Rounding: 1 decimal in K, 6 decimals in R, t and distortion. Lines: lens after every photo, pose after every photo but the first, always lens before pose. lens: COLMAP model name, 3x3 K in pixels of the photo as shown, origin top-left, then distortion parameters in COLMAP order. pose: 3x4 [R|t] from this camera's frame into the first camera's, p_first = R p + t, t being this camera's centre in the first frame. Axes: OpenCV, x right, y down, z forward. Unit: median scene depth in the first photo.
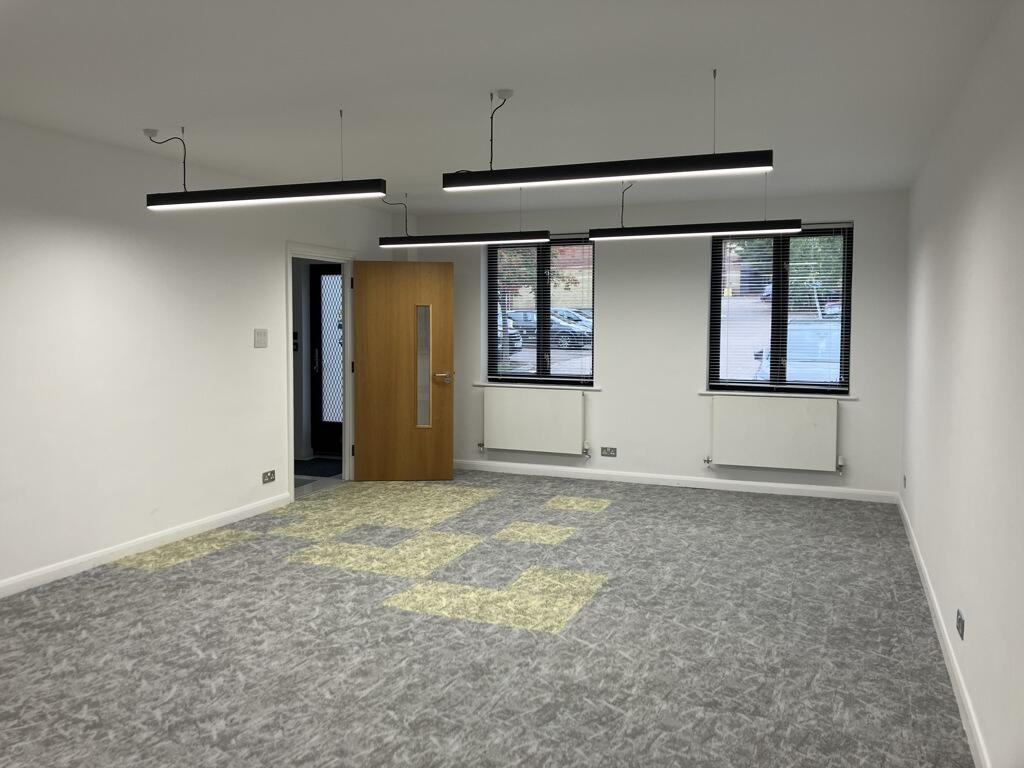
lens RADIAL K [[843.2, 0, 505.7], [0, 843.2, 380.8], [0, 0, 1]] dist [-0.000620, 0.014723]
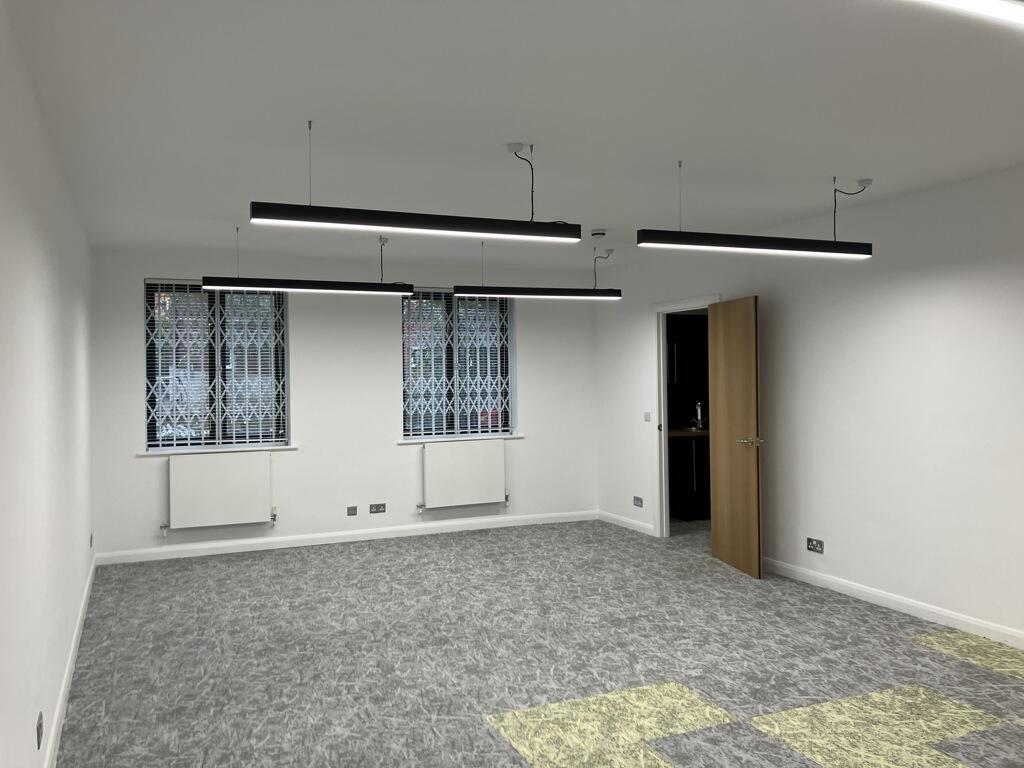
lens RADIAL K [[843.2, 0, 505.7], [0, 843.2, 380.8], [0, 0, 1]] dist [-0.000620, 0.014723]
pose [[-0.703602, 0.014012, -0.710456, 0.688423], [-0.039834, 0.997456, 0.059122, -0.119454], [0.709477, 0.069899, -0.701253, 1.629559]]
